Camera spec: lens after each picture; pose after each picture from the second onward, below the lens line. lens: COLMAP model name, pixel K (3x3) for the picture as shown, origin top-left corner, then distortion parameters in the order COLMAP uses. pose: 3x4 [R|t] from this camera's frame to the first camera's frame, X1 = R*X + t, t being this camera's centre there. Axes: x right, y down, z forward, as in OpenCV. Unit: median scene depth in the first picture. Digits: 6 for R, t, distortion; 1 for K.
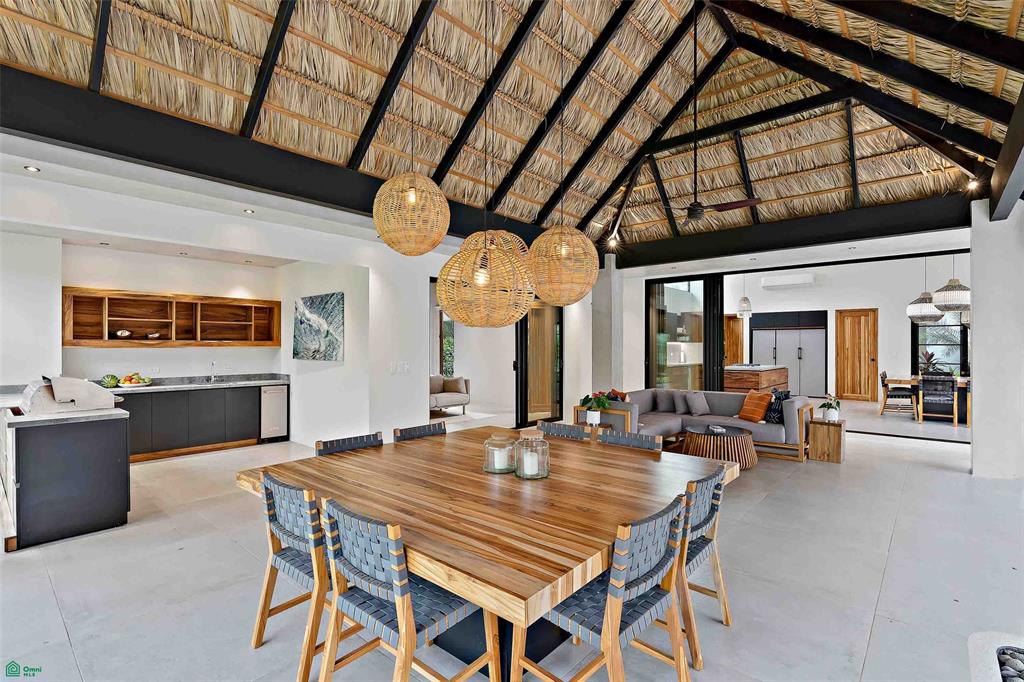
lens RADIAL K [[470.5, 0, 518.4], [0, 470.5, 347.2], [0, 0, 1]] dist [0.001920, 0.000425]
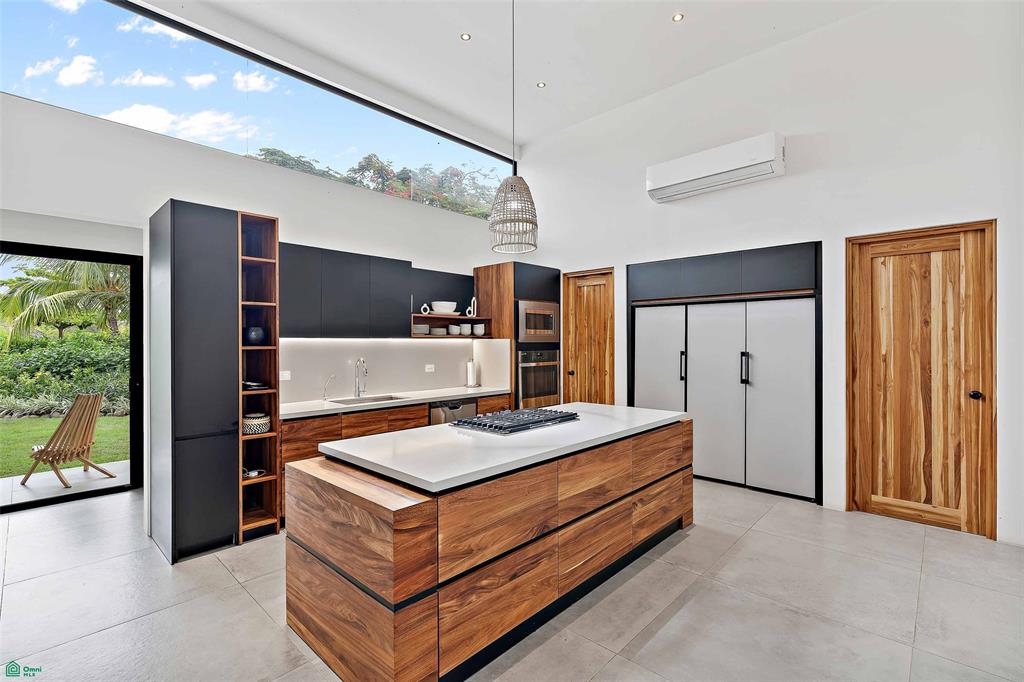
lens RADIAL K [[470.5, 0, 507.7], [0, 470.5, 342.4], [0, 0, 1]] dist [0.001920, 0.000425]
pose [[0.999471, -0.002114, -0.032462, 0.457740], [0.001955, 0.999986, -0.004924, -0.005441], [0.032472, 0.004858, 0.999461, 0.678436]]
